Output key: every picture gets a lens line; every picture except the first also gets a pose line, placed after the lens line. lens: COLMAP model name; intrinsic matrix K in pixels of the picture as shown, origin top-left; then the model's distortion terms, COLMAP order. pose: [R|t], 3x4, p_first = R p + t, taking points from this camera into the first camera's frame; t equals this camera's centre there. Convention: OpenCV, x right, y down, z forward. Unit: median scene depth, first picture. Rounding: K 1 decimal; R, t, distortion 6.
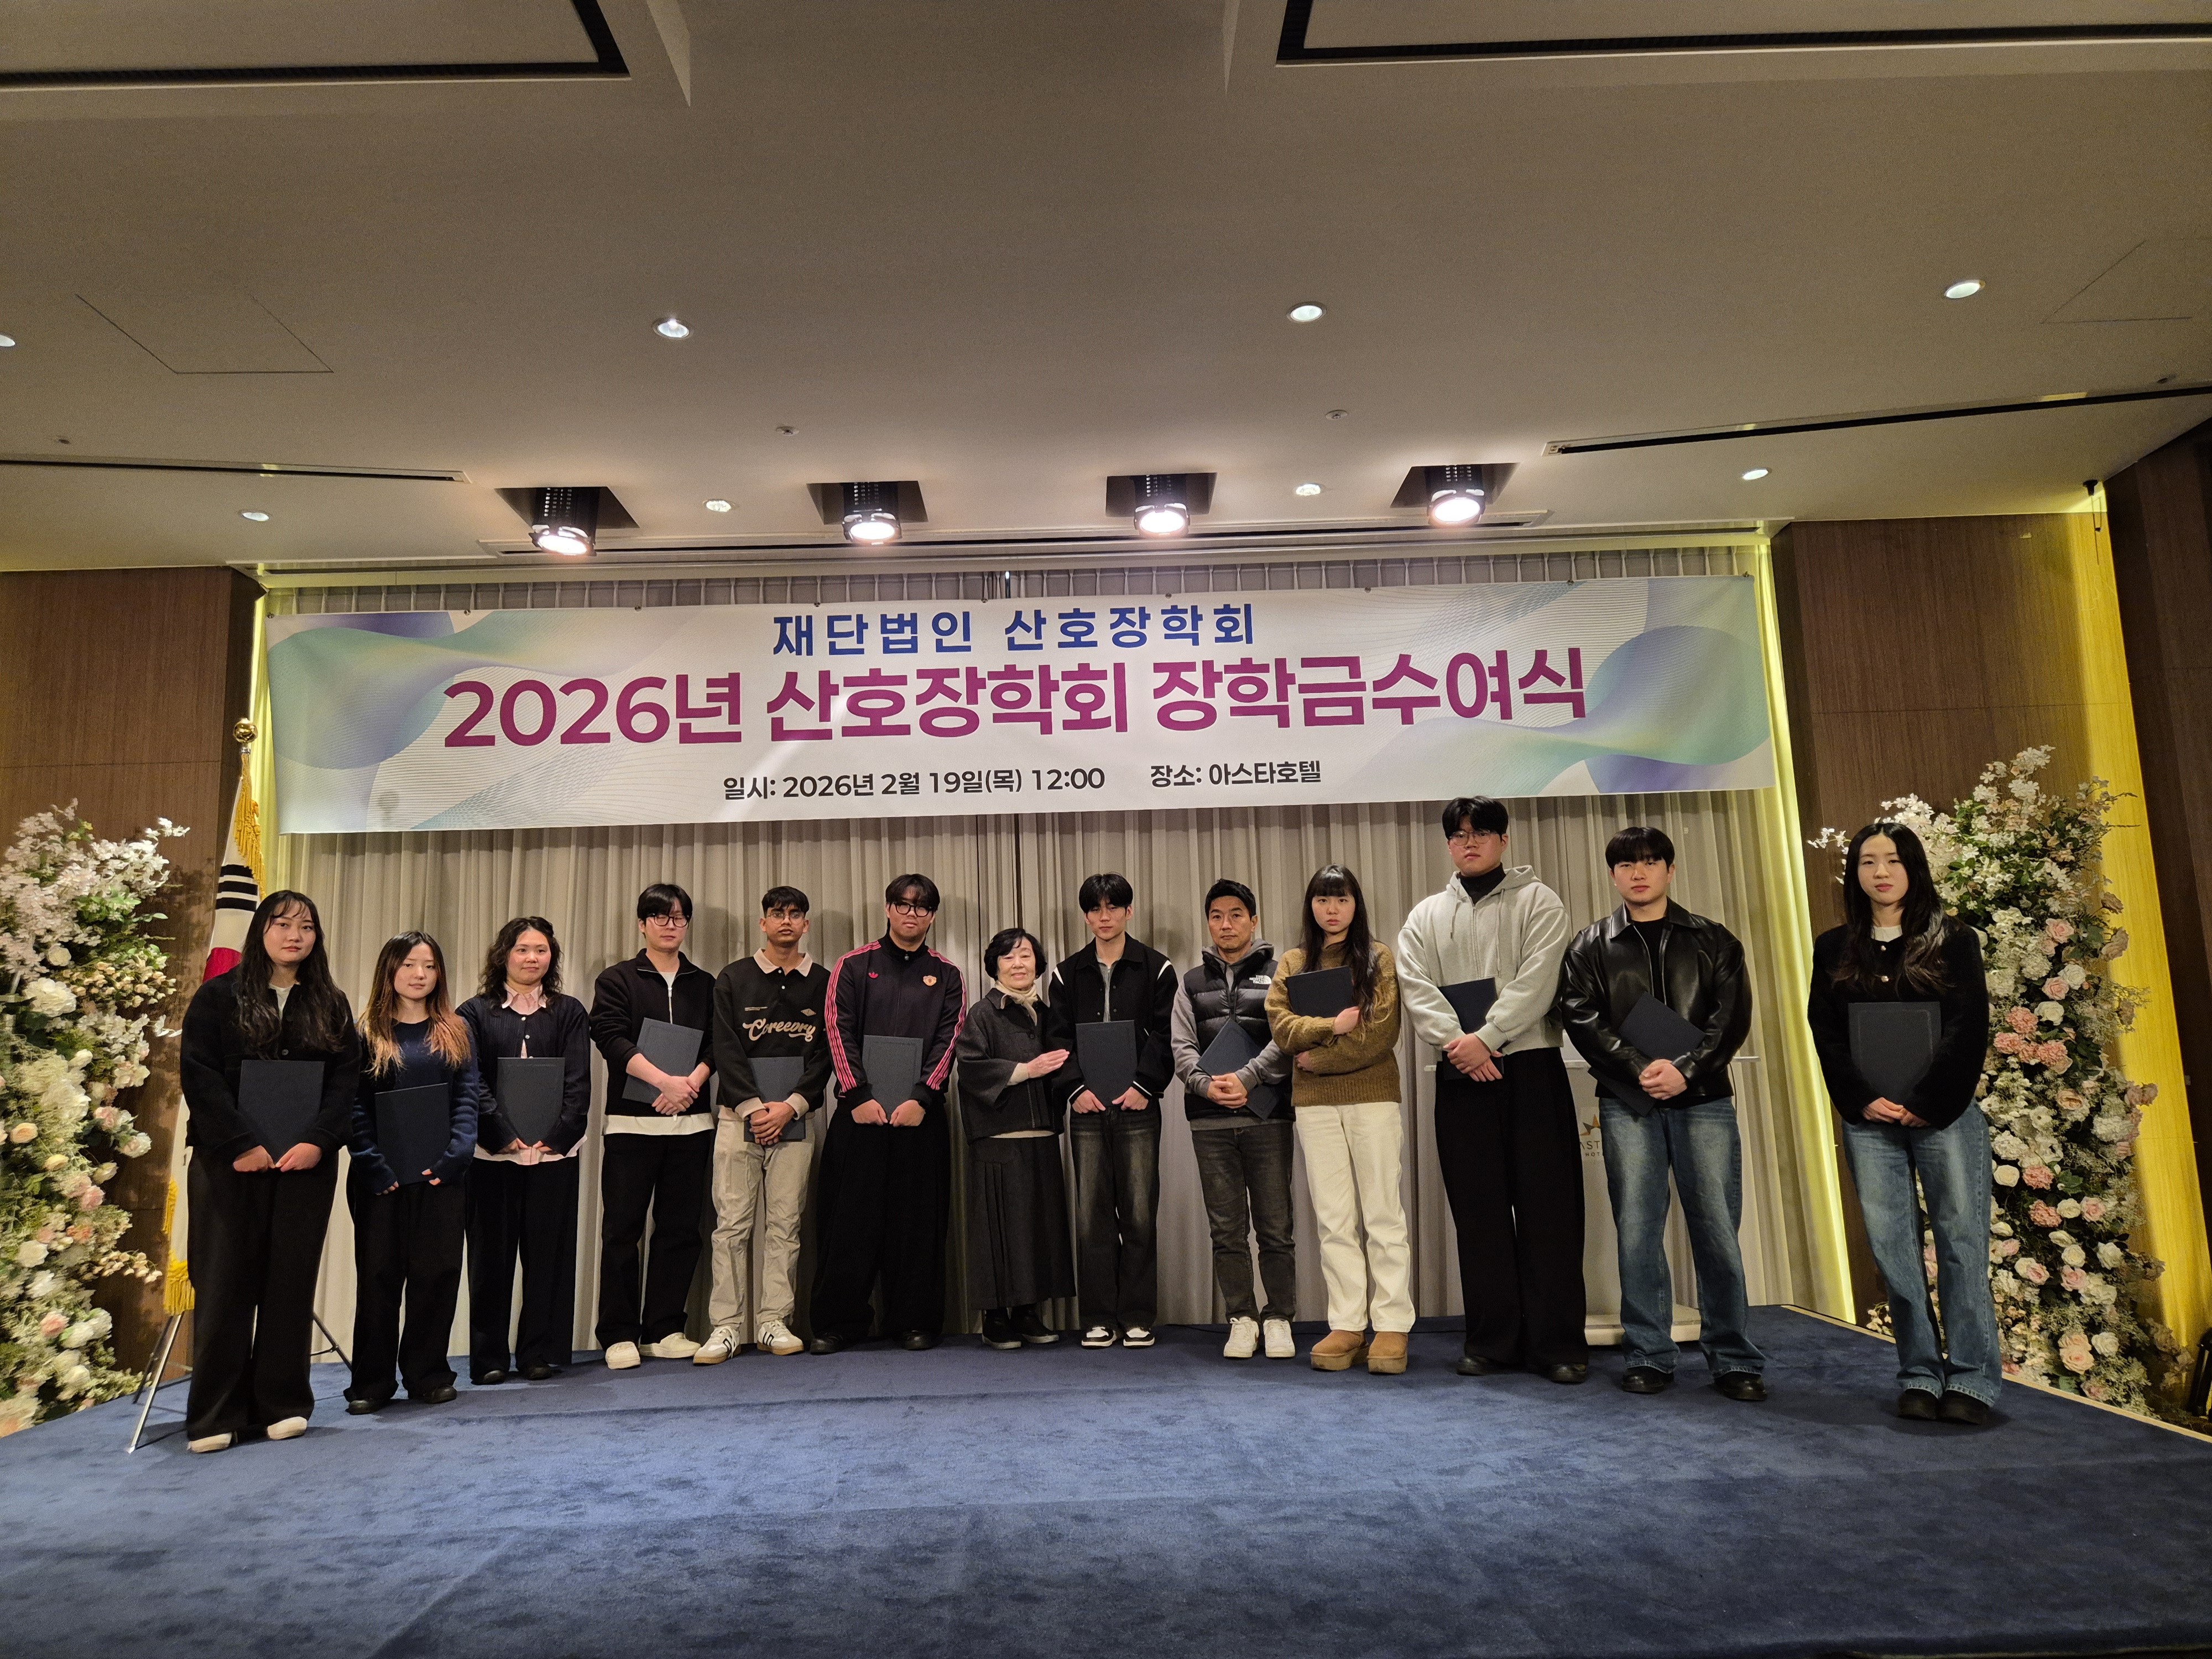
lens RADIAL K [[1489.4, 0, 1109.5], [0, 1489.4, 840.3], [0, 0, 1]] dist [0.038527, -0.044214]
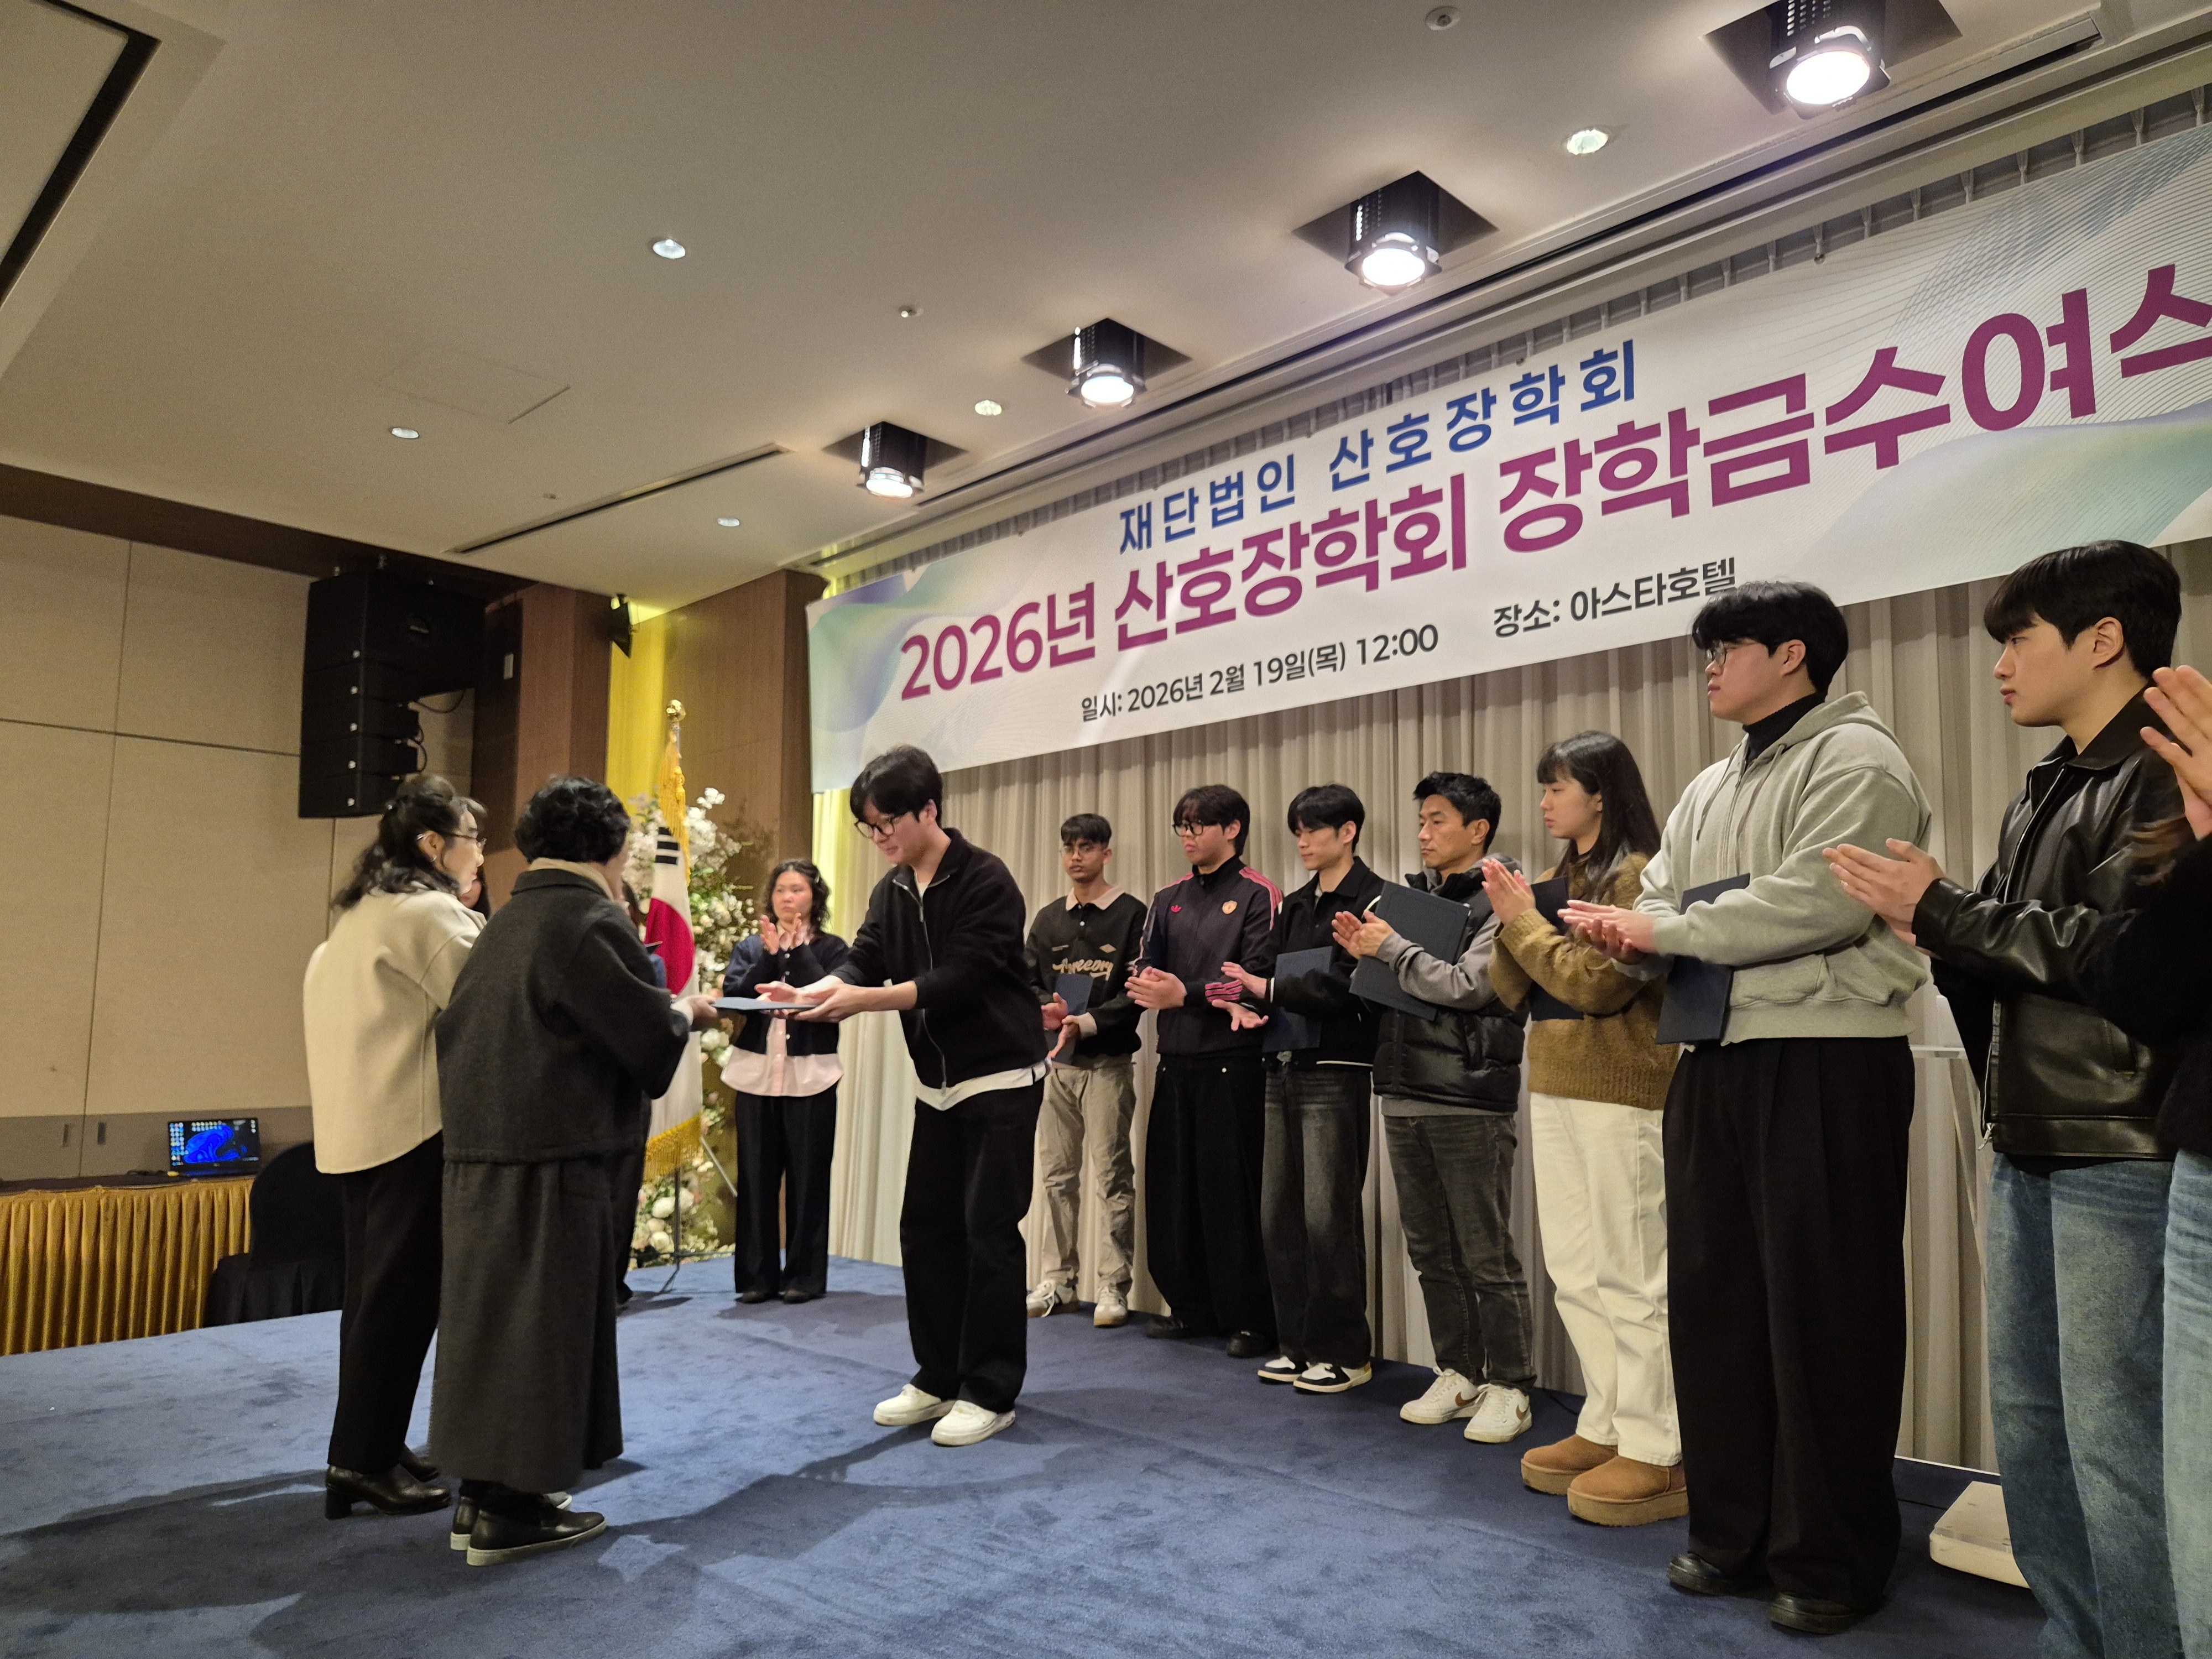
lens RADIAL K [[1489.4, 0, 1096.2], [0, 1489.4, 834.2], [0, 0, 1]] dist [0.038527, -0.044214]
pose [[0.689048, -0.054158, -0.722689, 0.405210], [0.086005, 0.996268, 0.007341, 0.035586], [0.719595, -0.067213, 0.691134, 0.358475]]
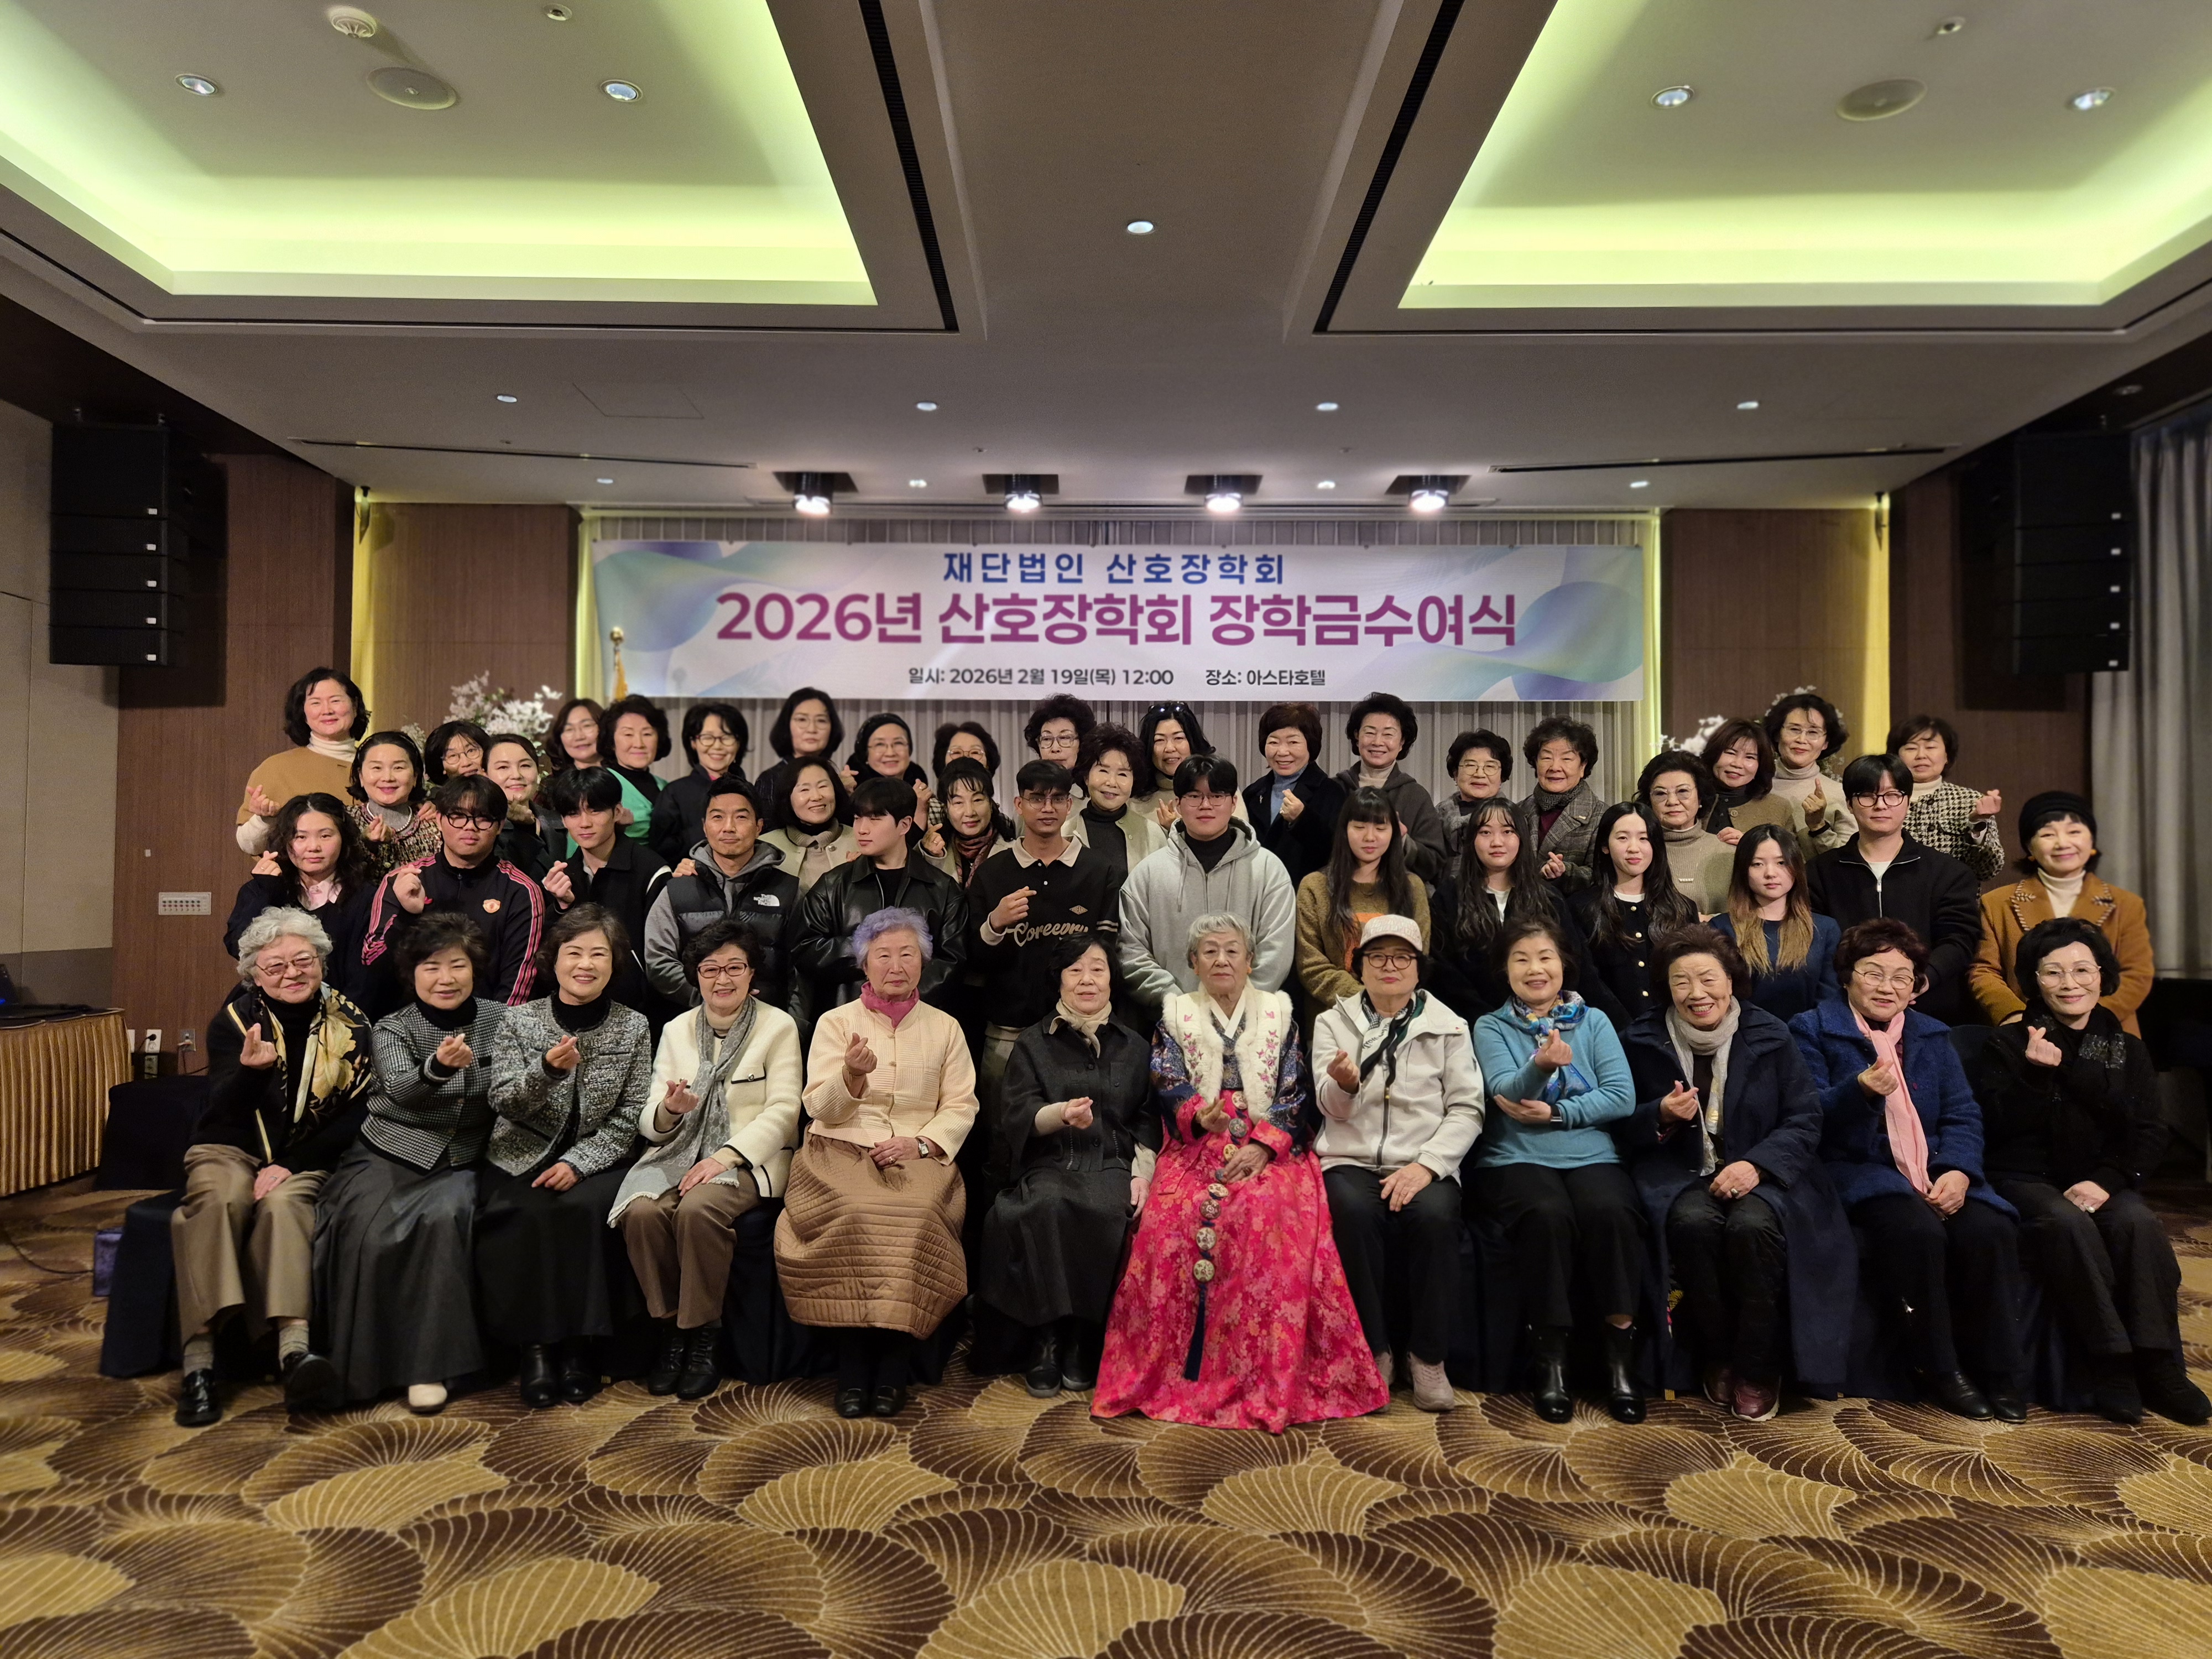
lens RADIAL K [[1489.4, 0, 1097.0], [0, 1489.4, 848.5], [0, 0, 1]] dist [0.038527, -0.044214]
pose [[0.999145, 0.038271, -0.015650, -0.047640], [-0.035959, 0.991124, 0.127982, -0.058728], [0.020409, -0.127310, 0.991653, -0.438456]]
